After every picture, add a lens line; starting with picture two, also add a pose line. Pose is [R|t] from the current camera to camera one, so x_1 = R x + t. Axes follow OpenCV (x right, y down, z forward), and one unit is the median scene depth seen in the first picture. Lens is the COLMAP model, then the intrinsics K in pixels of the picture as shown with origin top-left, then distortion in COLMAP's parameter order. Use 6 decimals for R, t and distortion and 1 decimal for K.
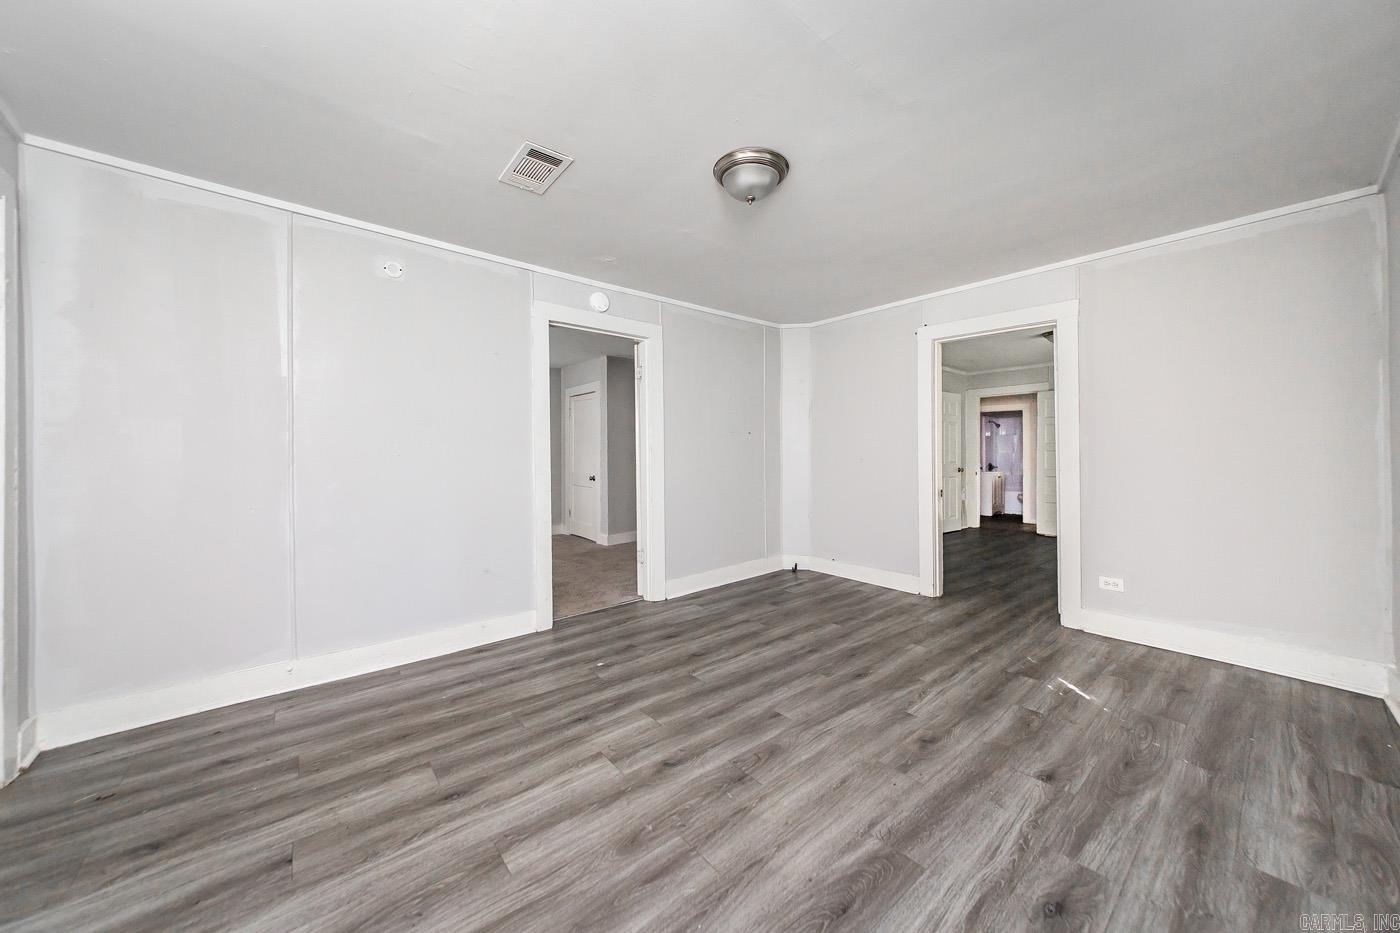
lens RADIAL K [[499.8, 0, 685.9], [0, 499.8, 462.6], [0, 0, 1]] dist [-0.002242, 0.000717]
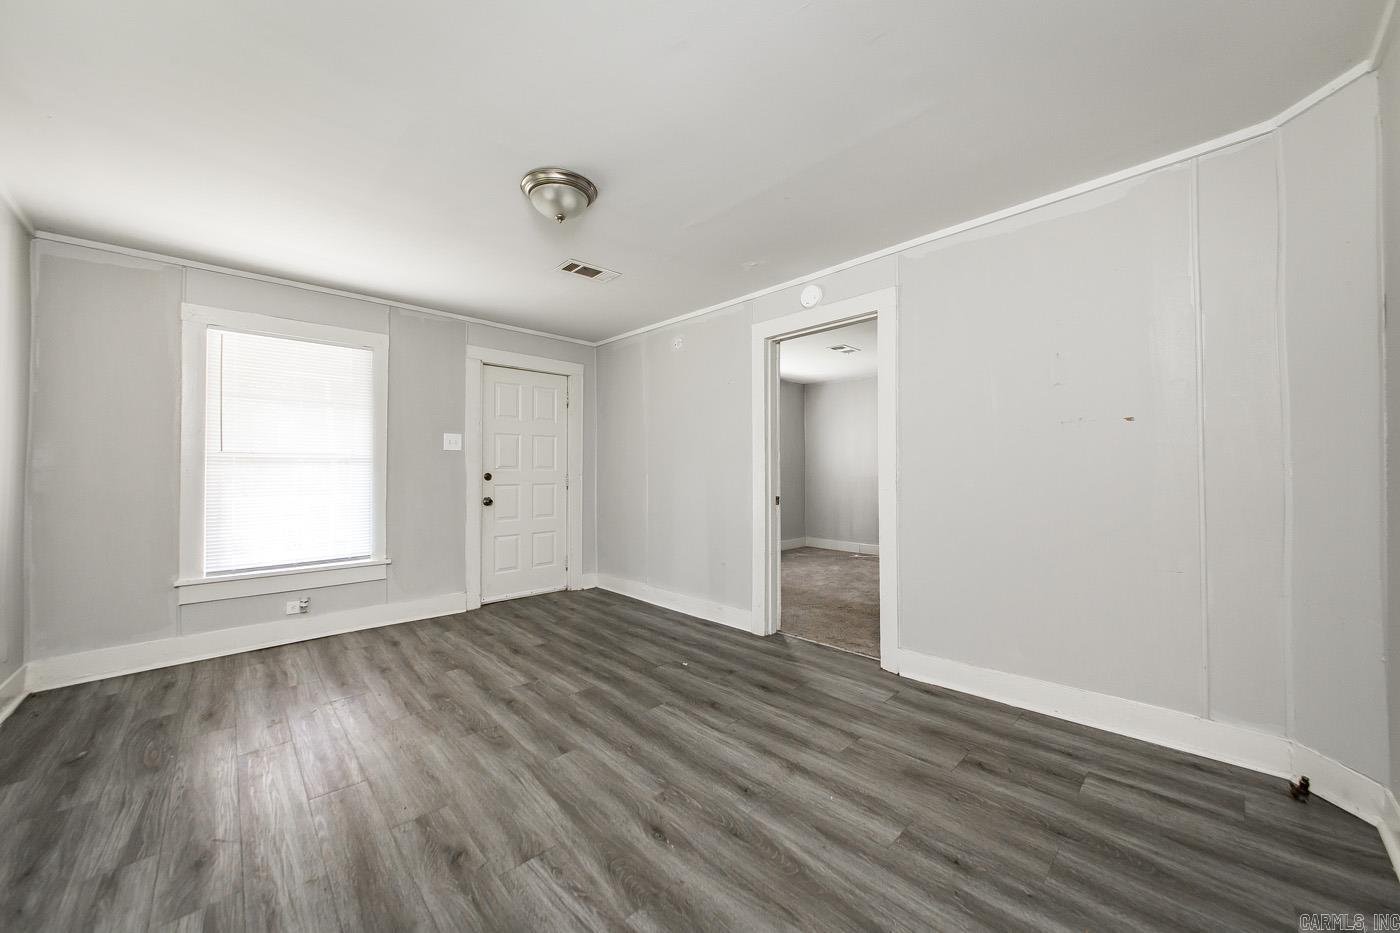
lens RADIAL K [[499.8, 0, 687.6], [0, 499.8, 464.1], [0, 0, 1]] dist [-0.002242, 0.000717]
pose [[0.075172, -0.002600, -0.997167, 1.003272], [-0.005687, 0.999979, -0.003036, -0.026298], [0.997154, 0.005899, 0.075156, 1.024700]]
